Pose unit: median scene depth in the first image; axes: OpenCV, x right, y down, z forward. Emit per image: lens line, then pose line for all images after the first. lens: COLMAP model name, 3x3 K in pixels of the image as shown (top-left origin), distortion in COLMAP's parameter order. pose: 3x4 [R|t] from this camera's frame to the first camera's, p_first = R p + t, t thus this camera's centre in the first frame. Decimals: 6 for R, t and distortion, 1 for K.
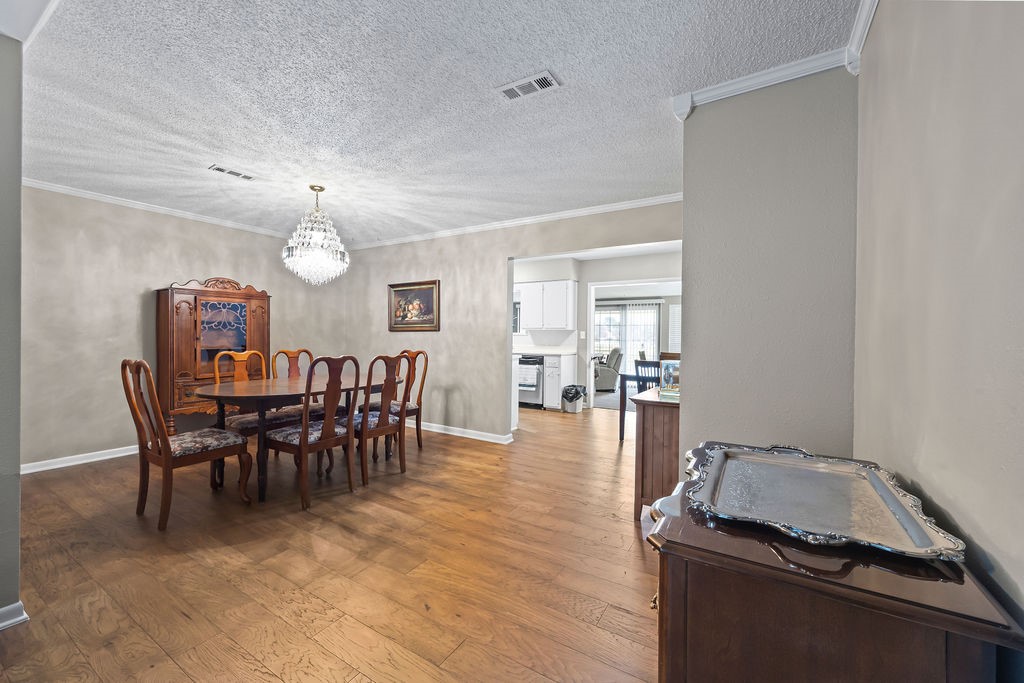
lens RADIAL K [[407.6, 0, 506.0], [0, 407.6, 338.7], [0, 0, 1]] dist [-0.001111, 0.000393]
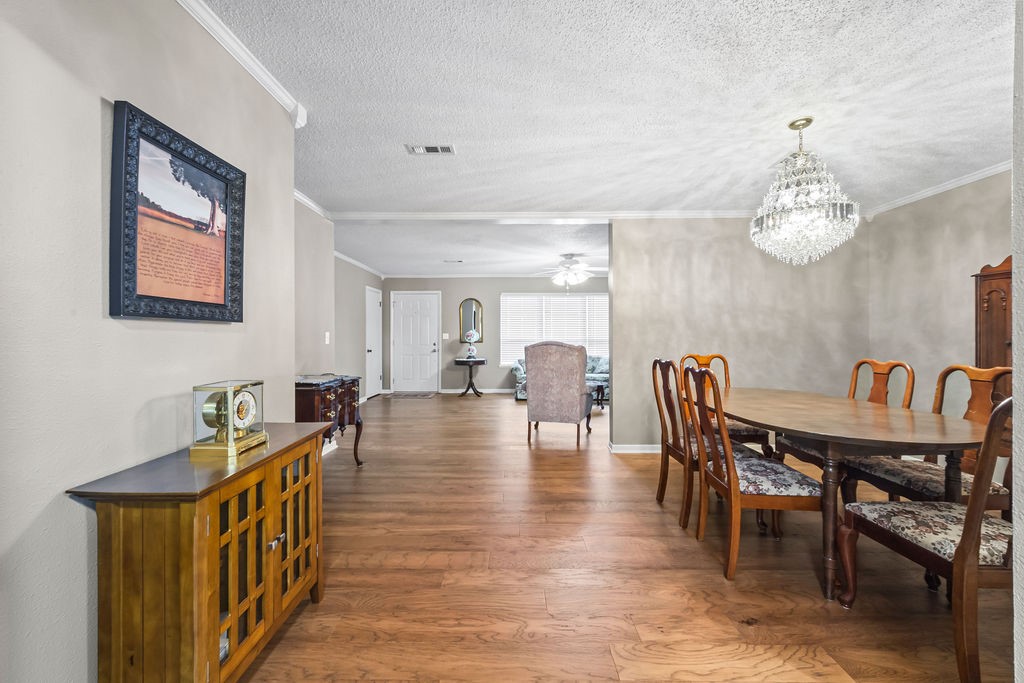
lens RADIAL K [[407.6, 0, 506.7], [0, 407.6, 335.2], [0, 0, 1]] dist [-0.001111, 0.000393]
pose [[-0.851735, -0.008376, -0.523907, 0.230452], [-0.011452, 0.999931, 0.002631, -0.006591], [0.523848, 0.008240, -0.851772, 0.972118]]
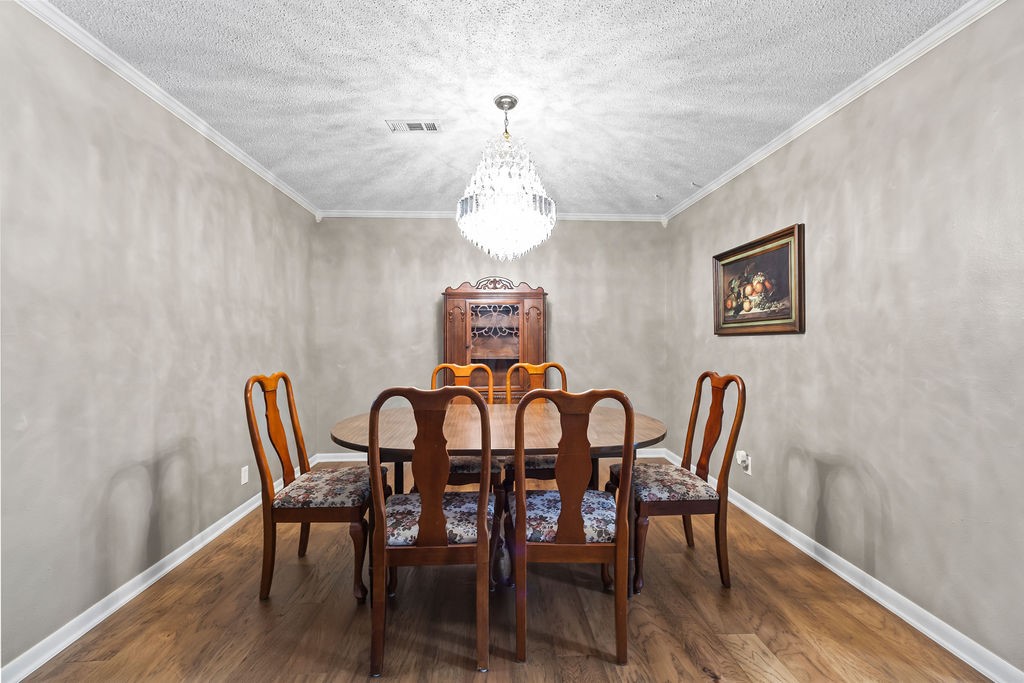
lens RADIAL K [[407.6, 0, 509.5], [0, 407.6, 339.6], [0, 0, 1]] dist [-0.001111, 0.000393]
pose [[0.574967, -0.008134, -0.818136, 0.026167], [-0.002088, 0.999933, -0.011408, -0.005398], [0.818174, 0.008267, 0.574912, 0.480114]]
